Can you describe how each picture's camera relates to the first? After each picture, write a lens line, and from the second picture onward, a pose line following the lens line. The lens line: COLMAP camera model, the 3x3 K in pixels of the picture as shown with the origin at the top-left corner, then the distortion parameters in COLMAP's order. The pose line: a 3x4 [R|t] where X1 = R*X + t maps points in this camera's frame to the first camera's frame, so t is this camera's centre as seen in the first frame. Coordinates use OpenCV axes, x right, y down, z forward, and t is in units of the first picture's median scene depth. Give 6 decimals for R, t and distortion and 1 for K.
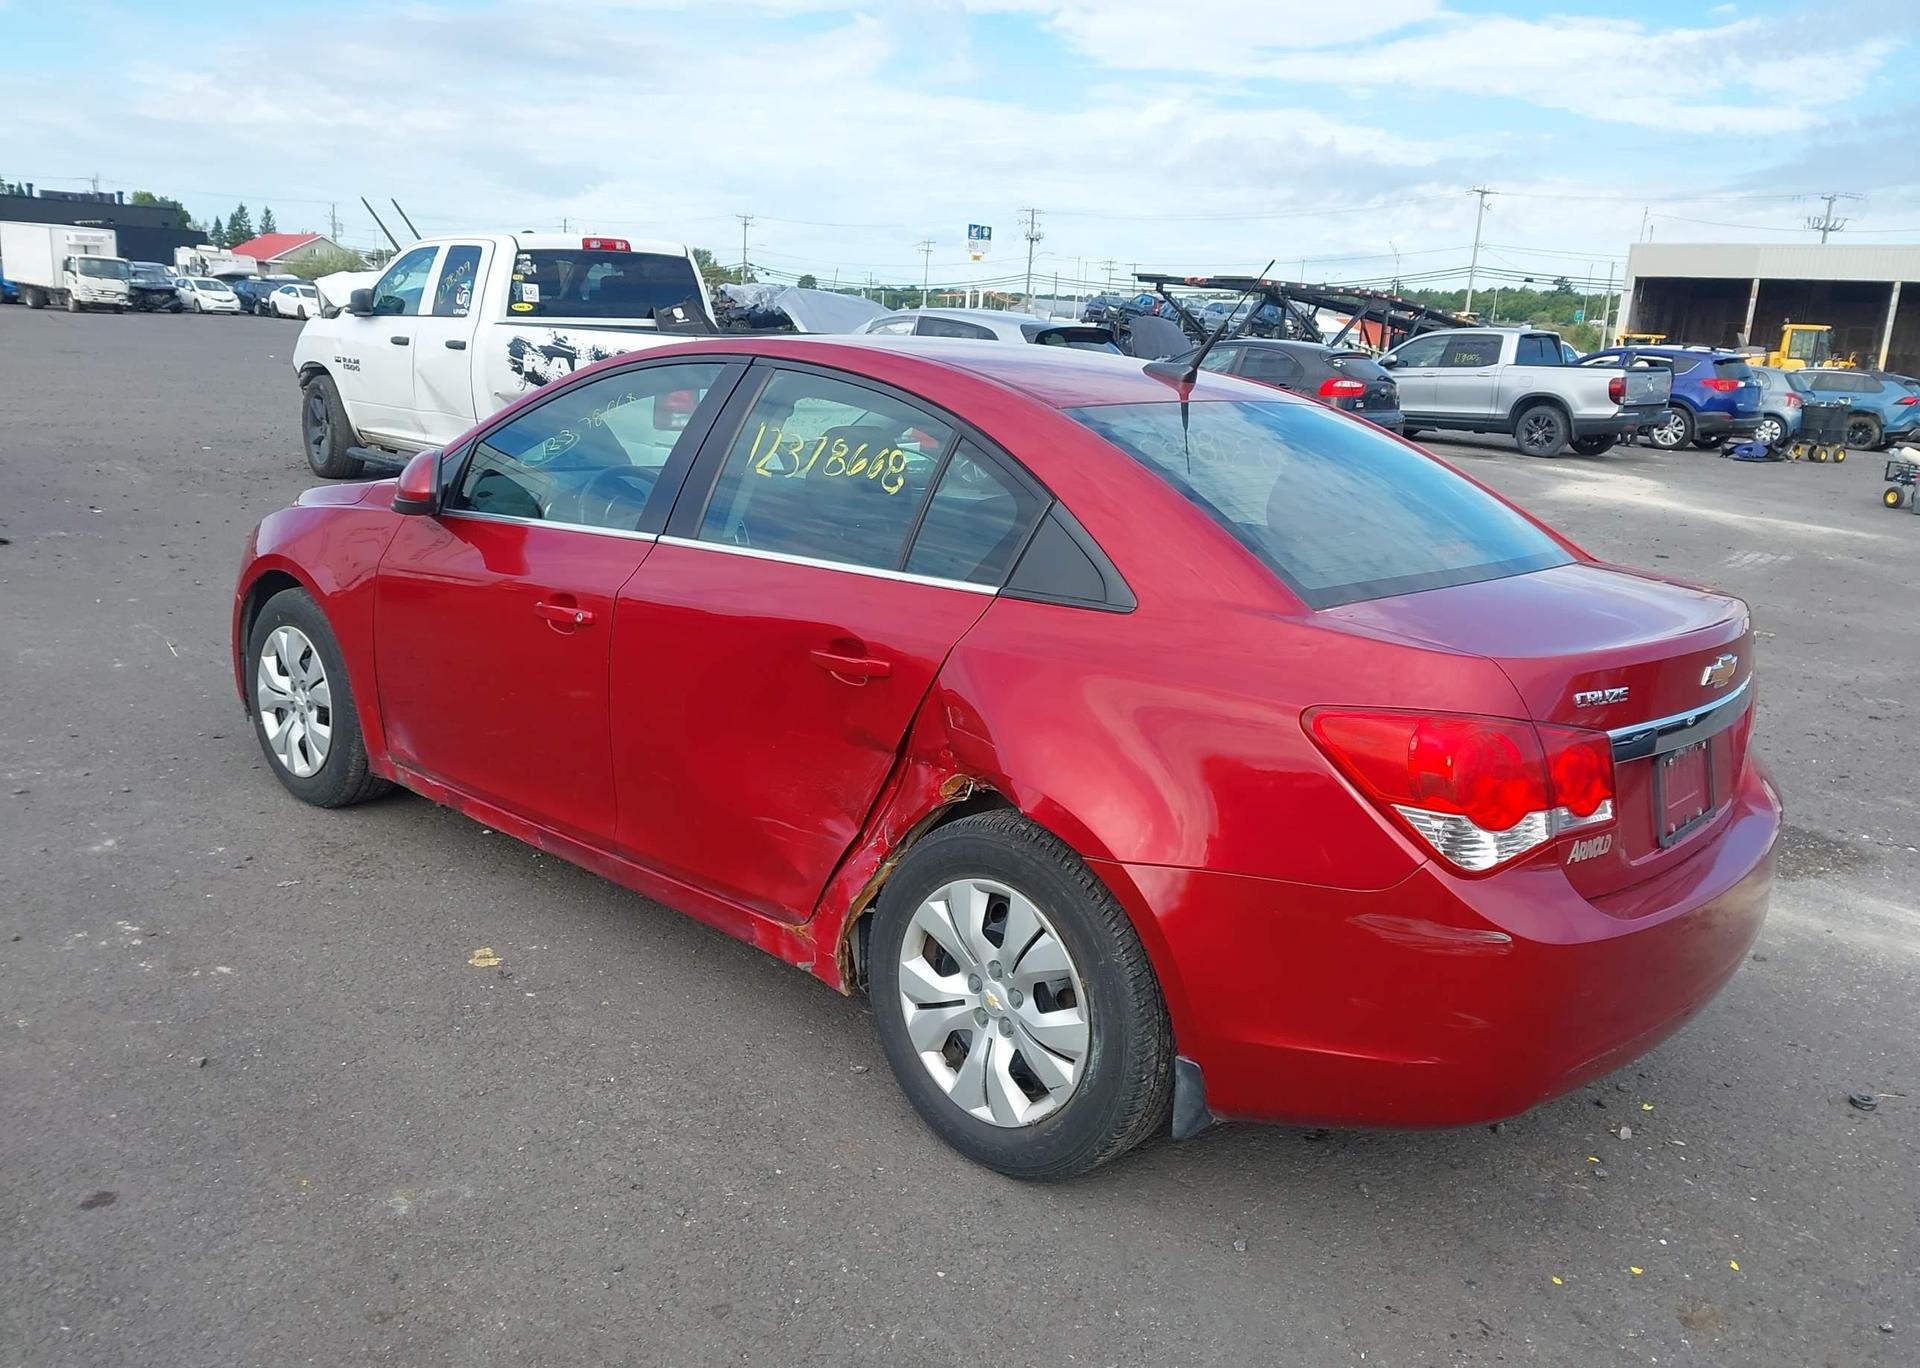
lens RADIAL K [[1504.2, 0, 972.3], [0, 1504.2, 710.4], [0, 0, 1]] dist [0.022302, -0.017756]
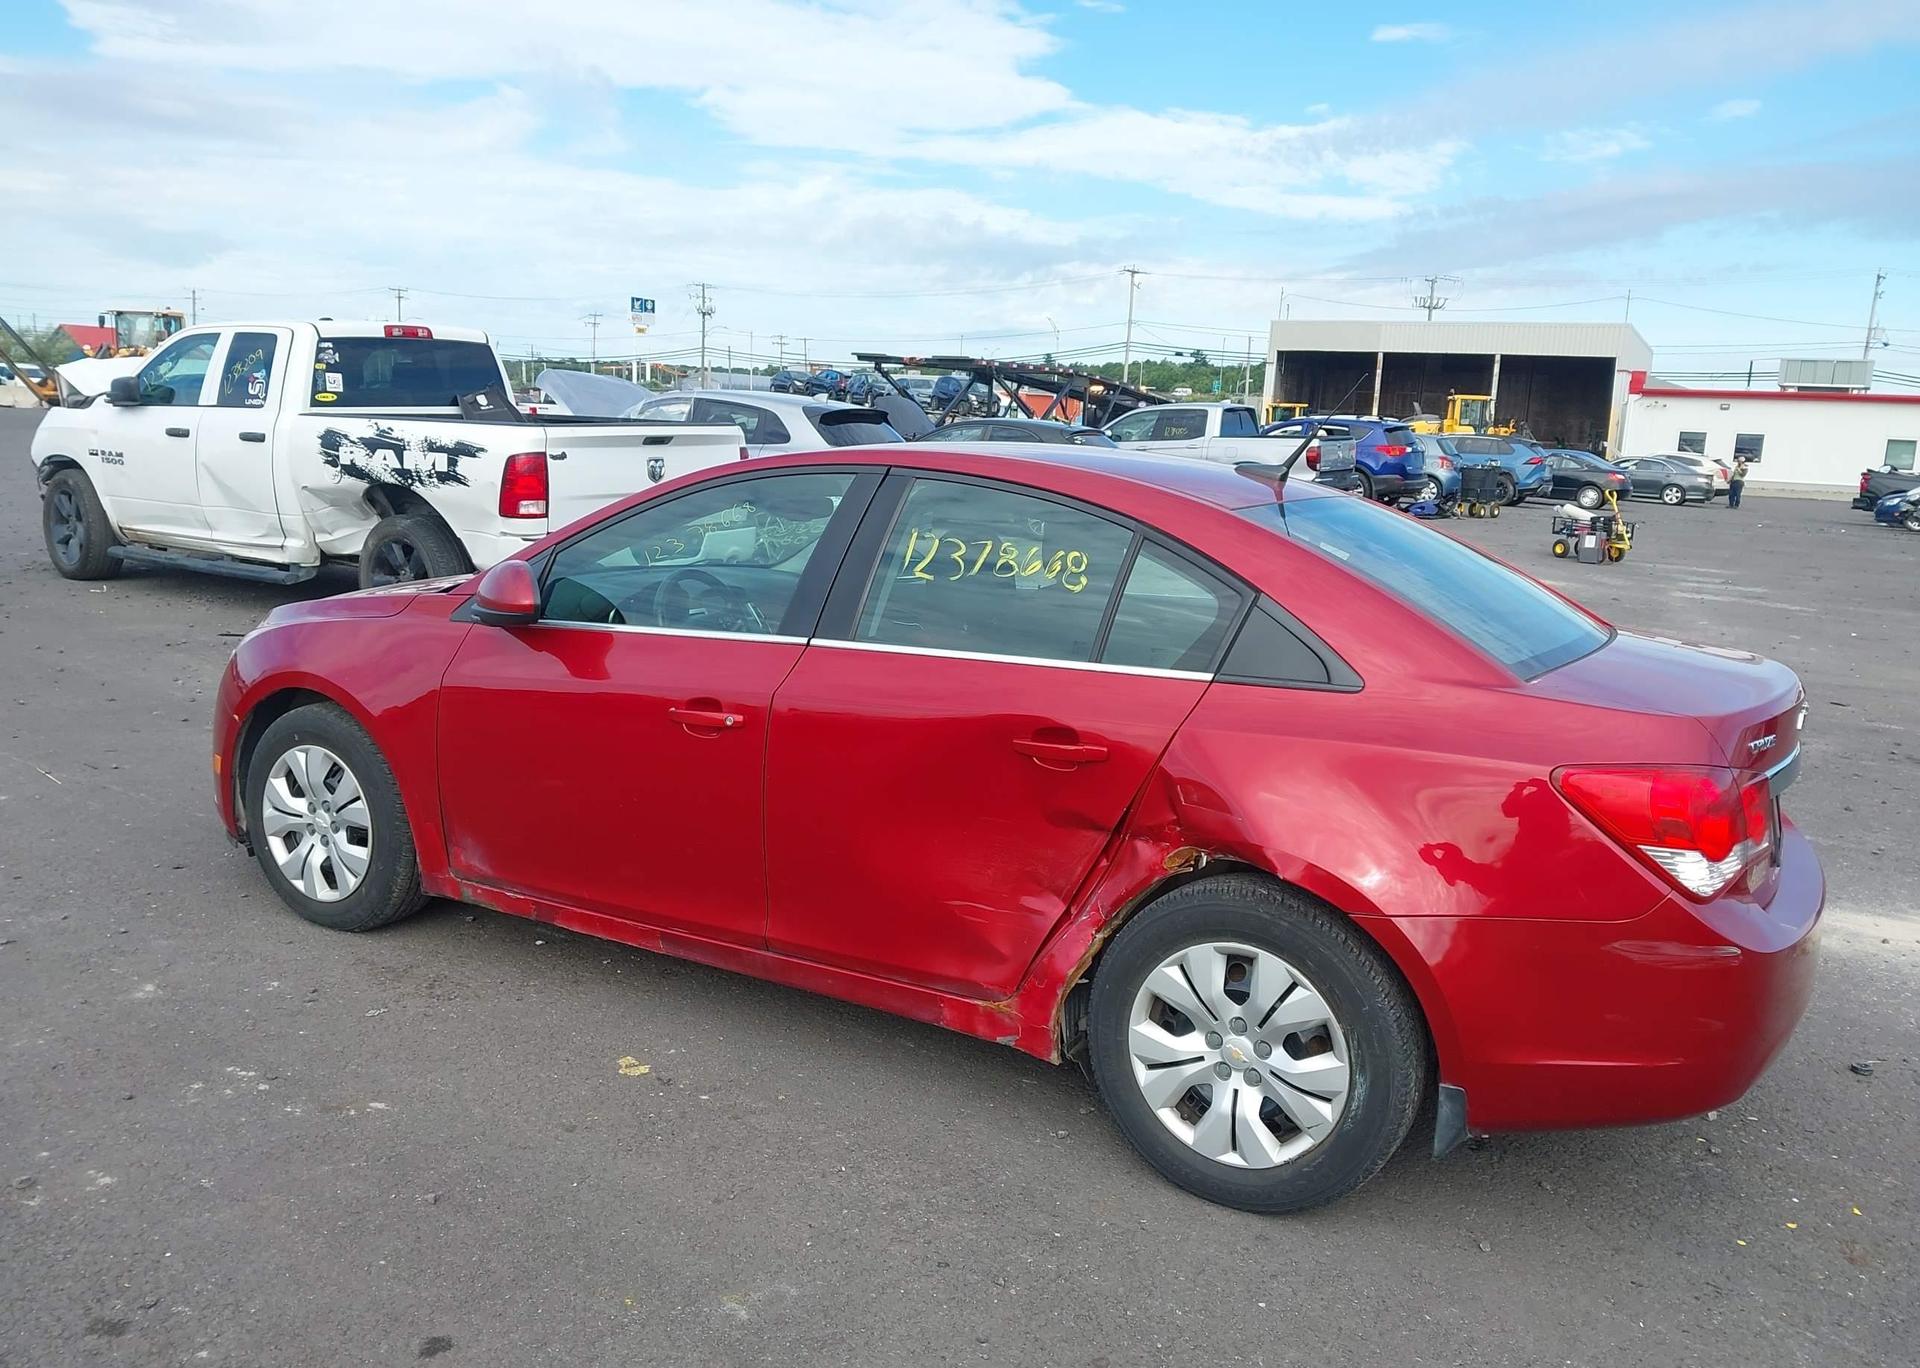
lens RADIAL K [[1504.2, 0, 972.3], [0, 1504.2, 710.4], [0, 0, 1]] dist [0.022302, -0.017756]
pose [[0.976606, -0.052594, 0.208508, -0.115148], [0.061842, 0.997359, -0.038081, -0.007342], [-0.205954, 0.050085, 0.977279, -0.012272]]
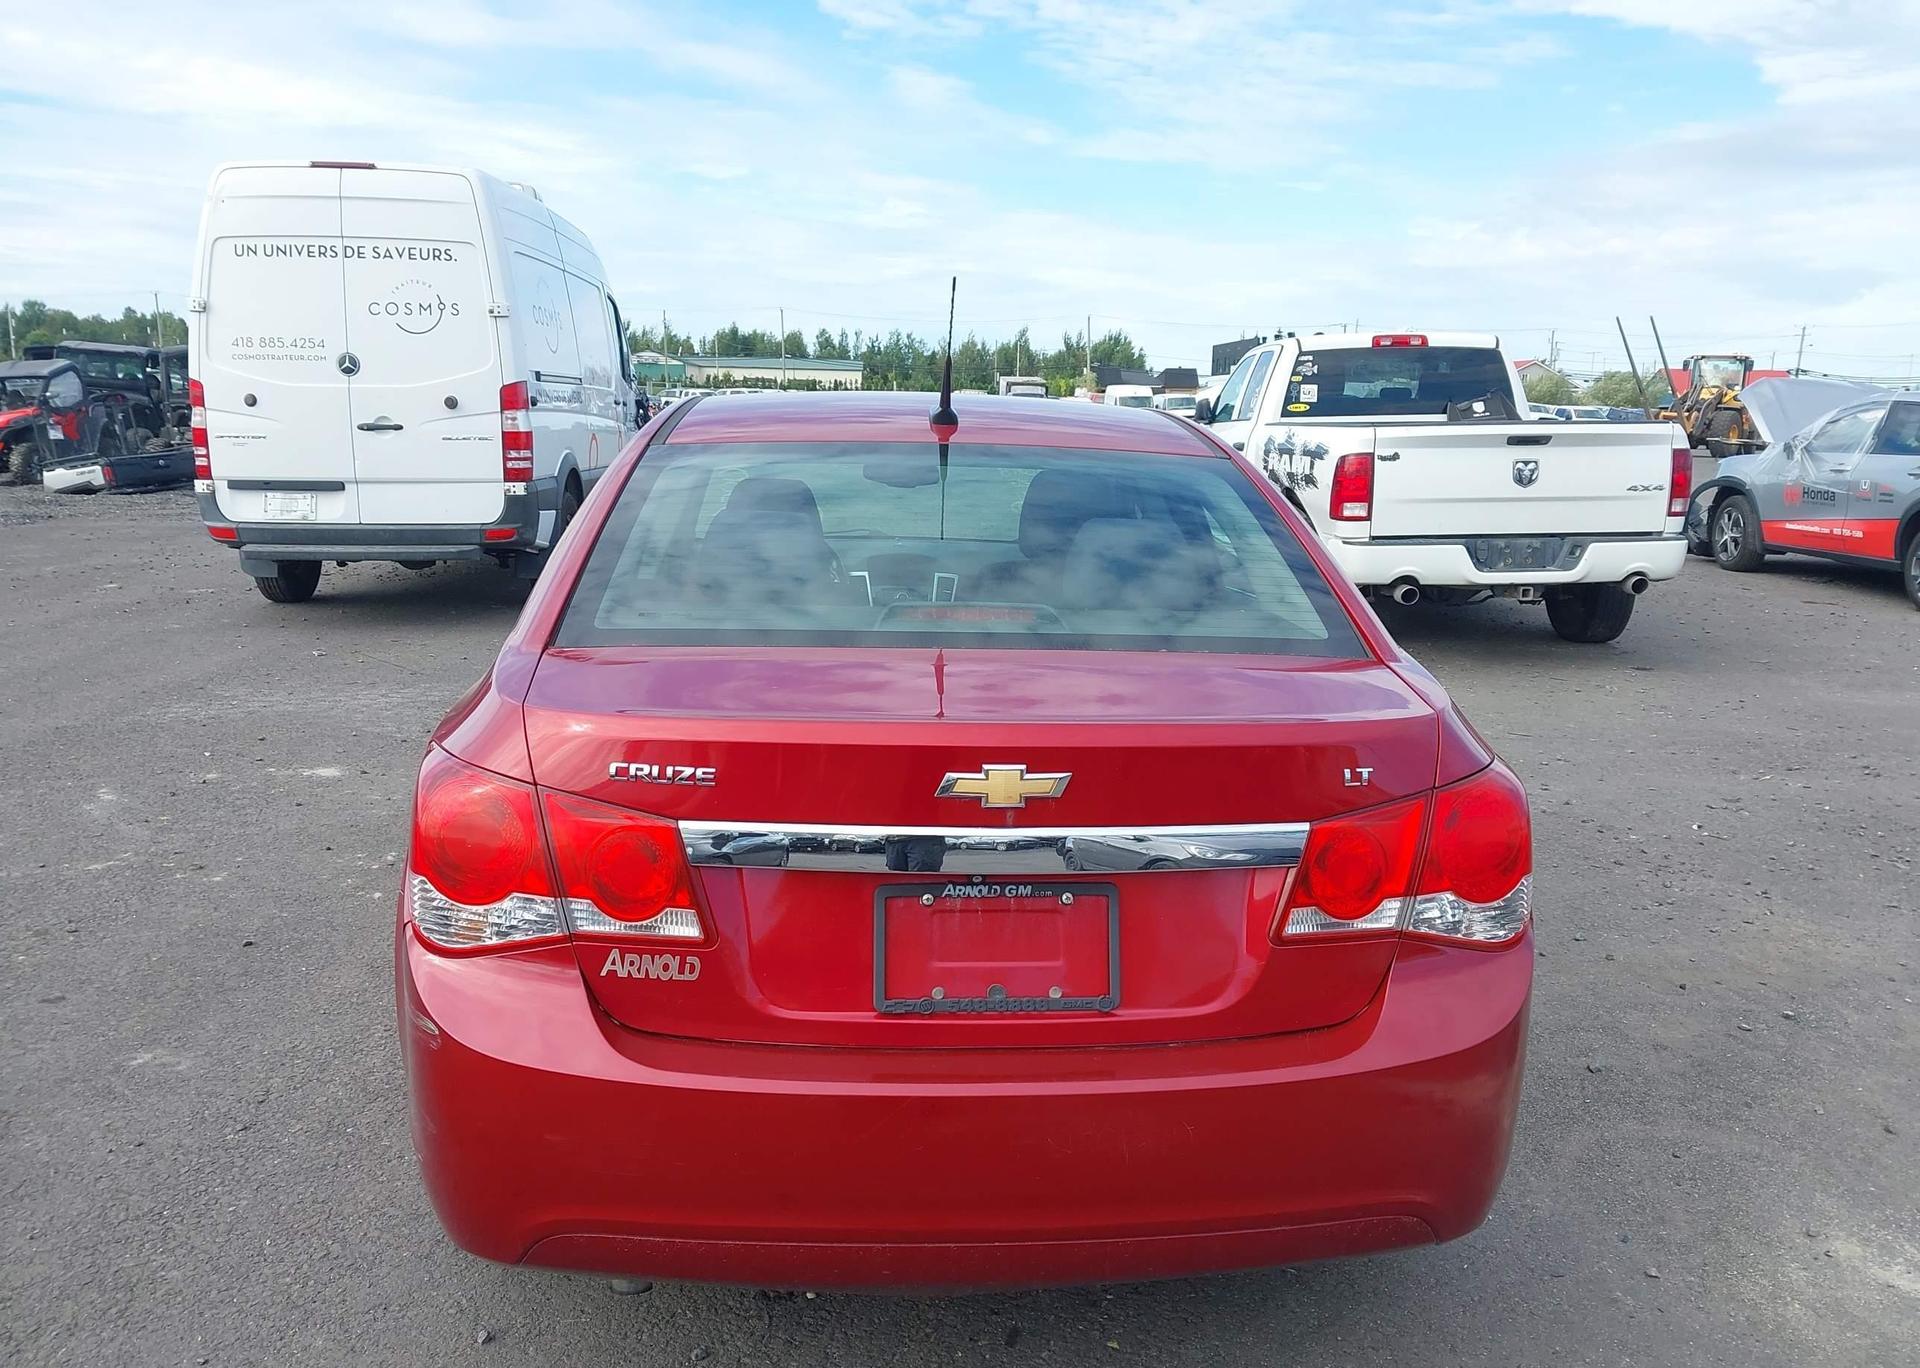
lens RADIAL K [[1554.8, 0, 1103.1], [0, 1554.8, 745.1], [0, 0, 1]] dist [0.003694, 0.023994]
pose [[0.771363, 0.091803, -0.629739, 0.296735], [-0.129927, 0.991416, -0.014619, -0.011272], [0.622991, 0.093097, 0.776669, 0.138093]]
